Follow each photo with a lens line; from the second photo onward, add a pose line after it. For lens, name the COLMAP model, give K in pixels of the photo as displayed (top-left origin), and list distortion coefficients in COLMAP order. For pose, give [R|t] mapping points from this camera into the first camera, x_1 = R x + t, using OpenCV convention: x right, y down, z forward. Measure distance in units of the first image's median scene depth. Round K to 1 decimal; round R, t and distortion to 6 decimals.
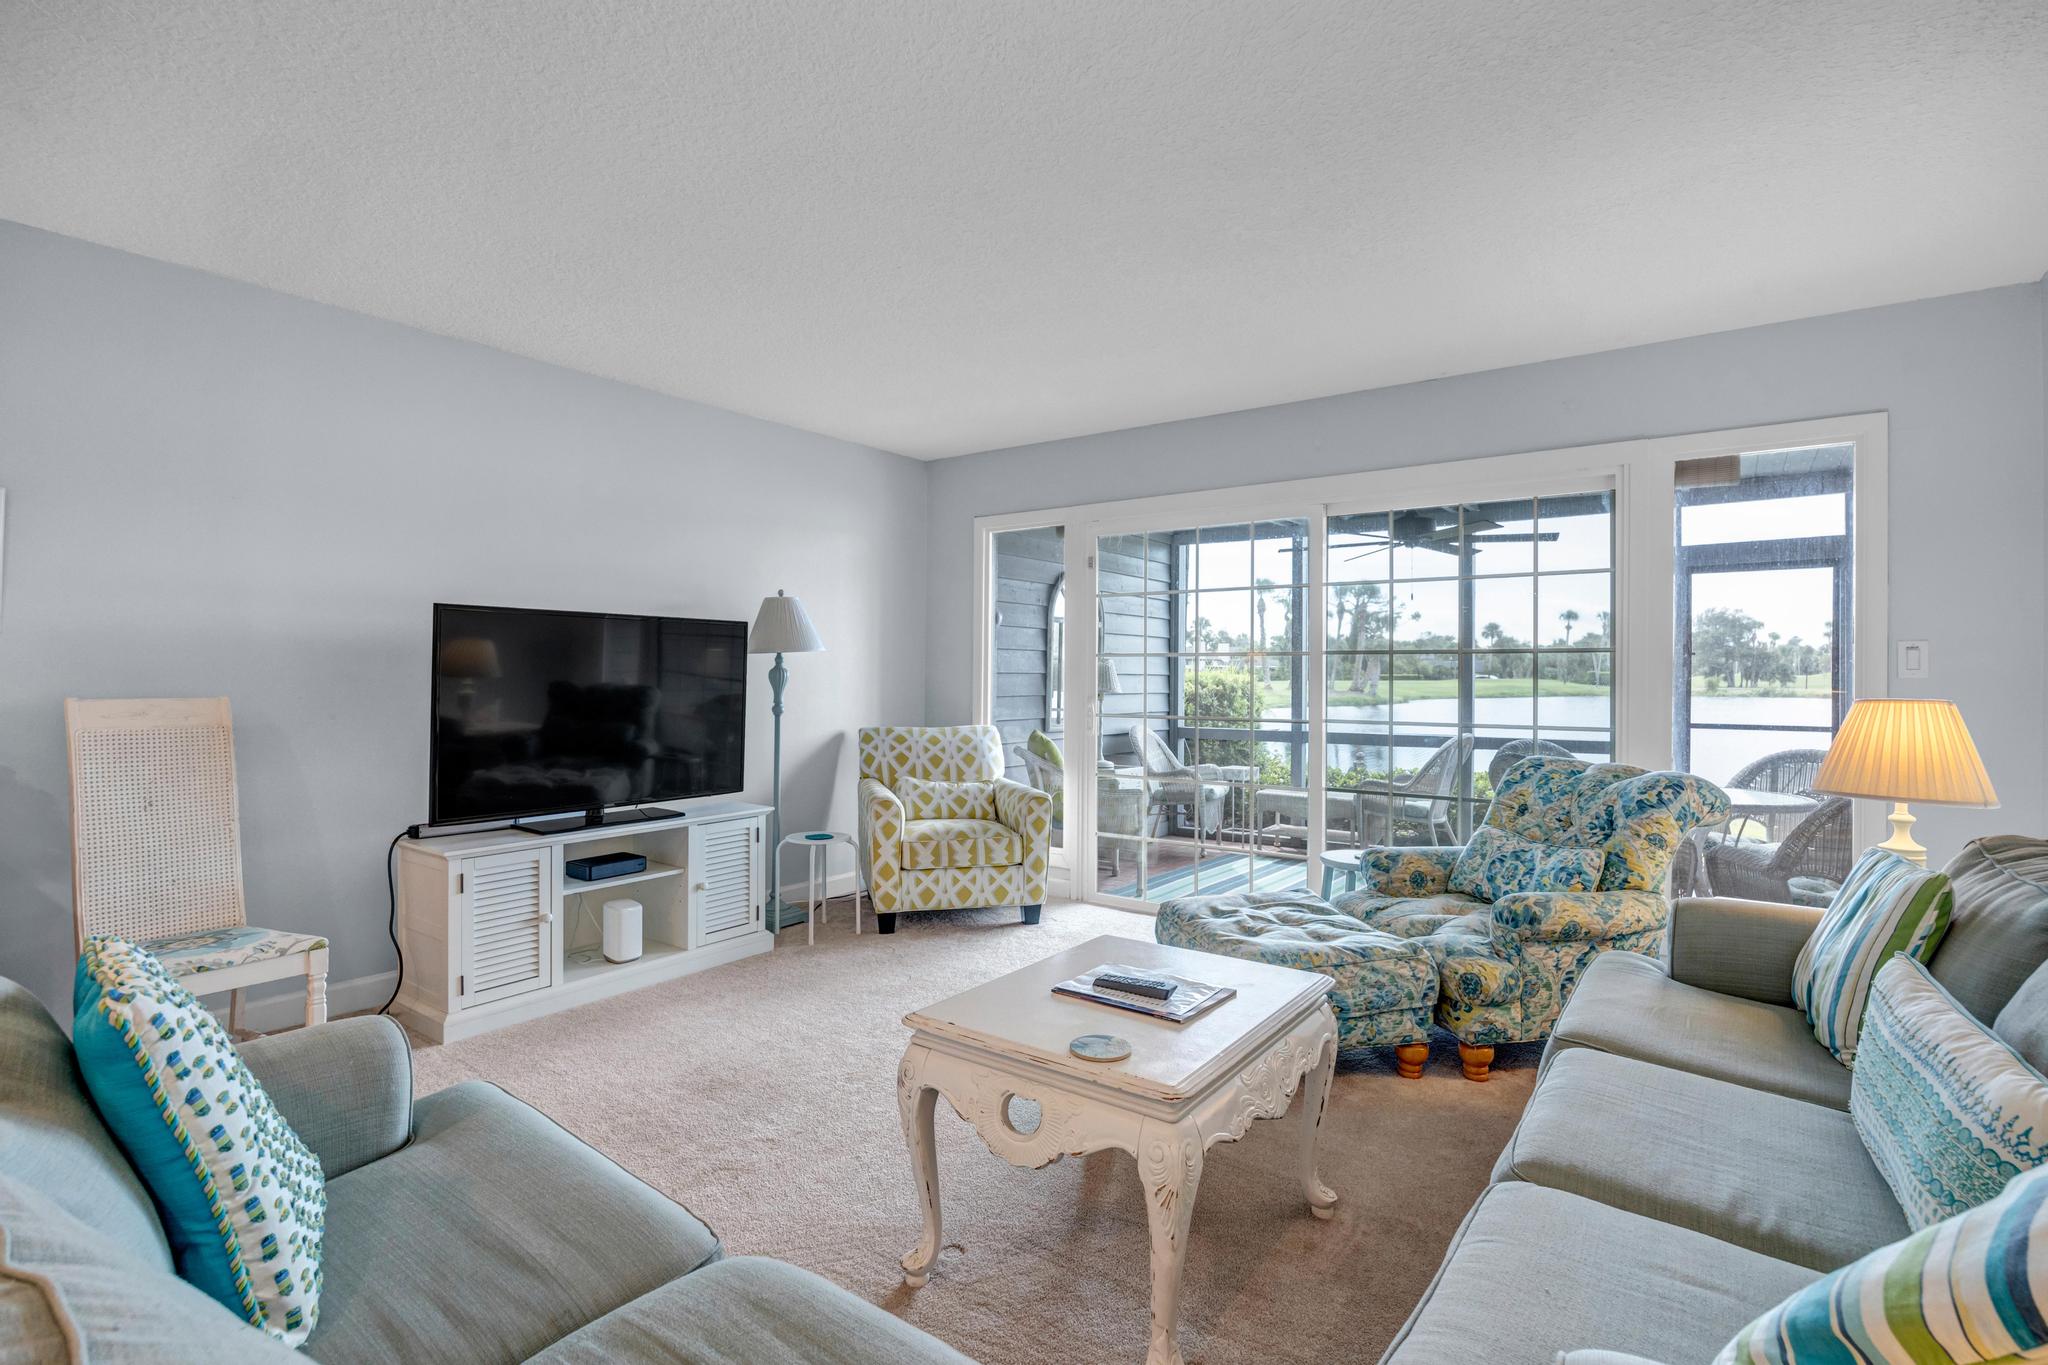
lens RADIAL K [[1001.4, 0, 1004.0], [0, 1001.4, 676.0], [0, 0, 1]] dist [-0.002202, -0.001096]
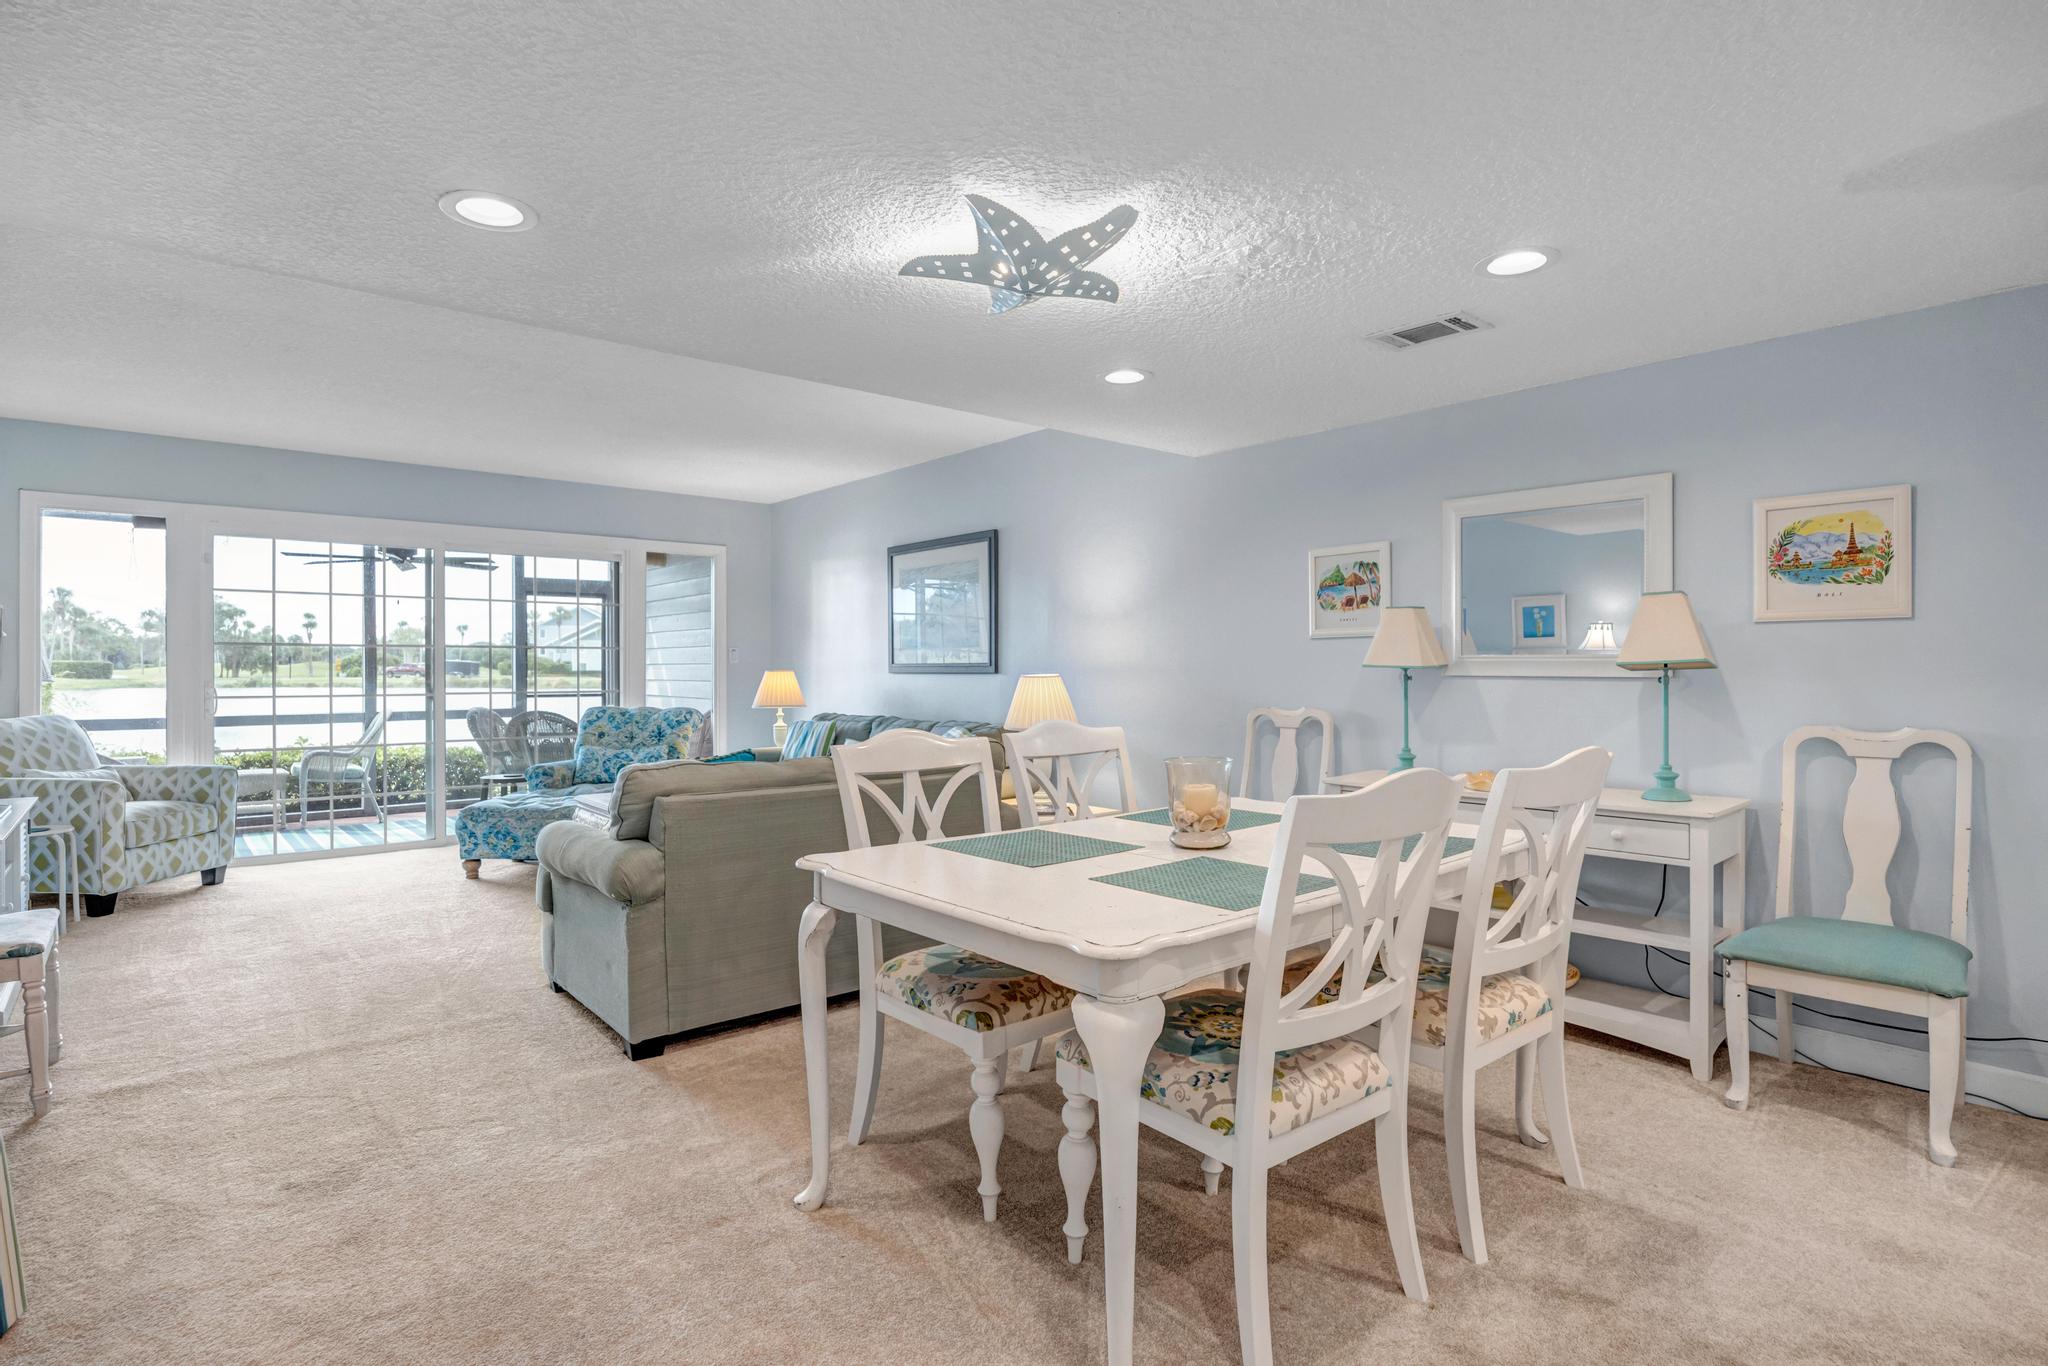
lens RADIAL K [[1032.6, 0, 1017.0], [0, 1032.6, 676.2], [0, 0, 1]] dist [-0.006376, 0.001863]
pose [[0.248255, -0.015126, 0.968577, -0.898645], [0.004059, 0.999886, 0.014575, 0.001540], [-0.968686, 0.000313, 0.248288, -0.164470]]
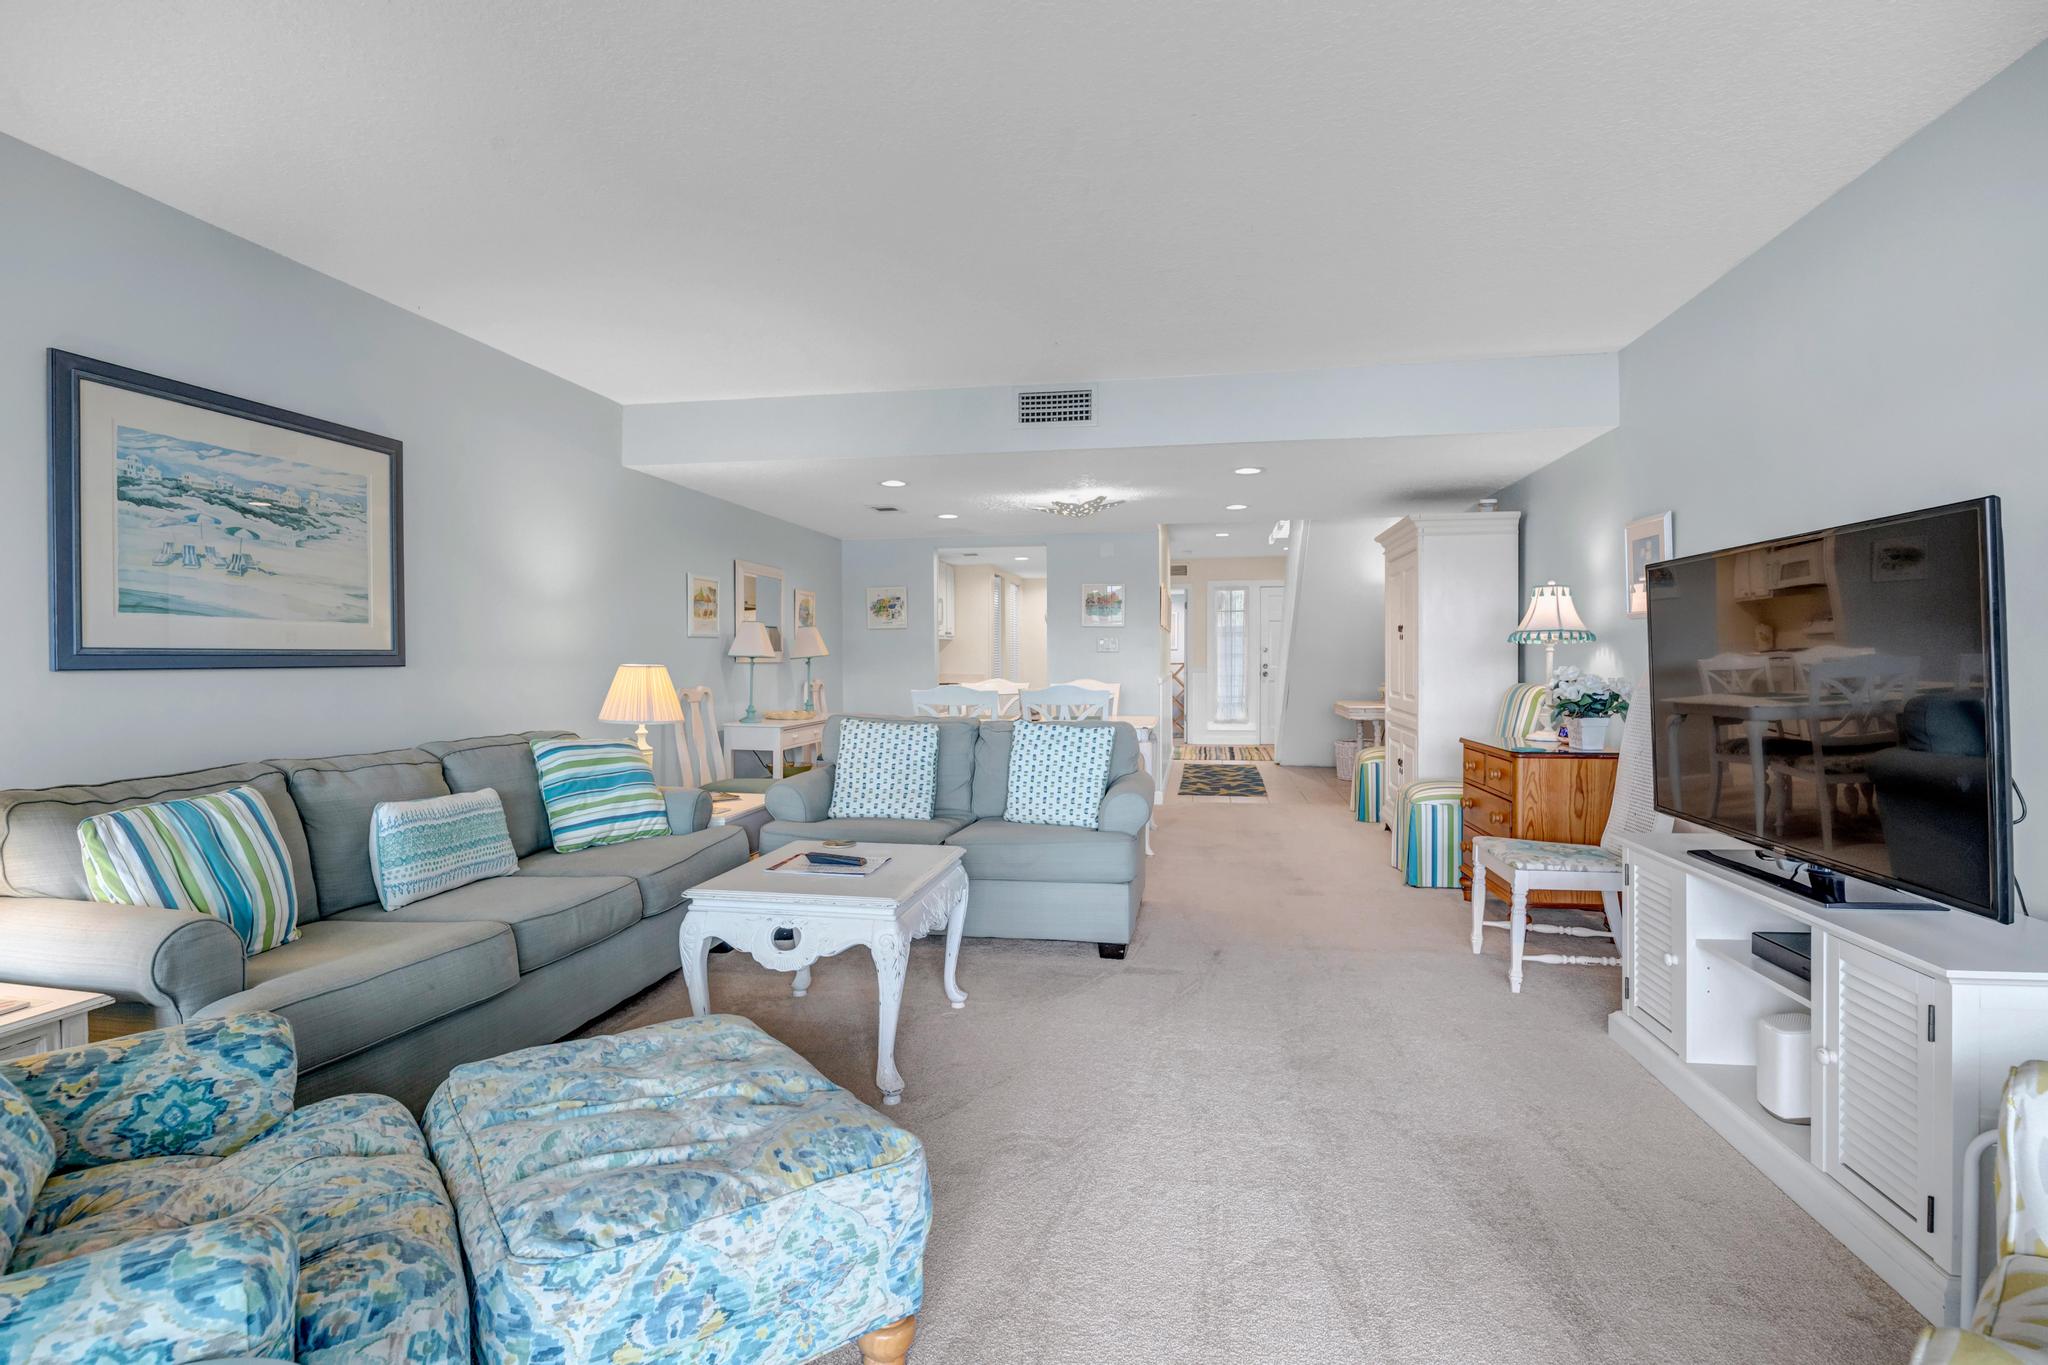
lens RADIAL K [[1001.4, 0, 1009.2], [0, 1001.4, 663.9], [0, 0, 1]] dist [-0.002202, -0.001096]
pose [[-0.900427, -0.005840, -0.434968, 0.256465], [-0.009435, 0.999937, 0.006107, 0.004854], [0.434905, 0.009603, -0.900425, 1.114929]]
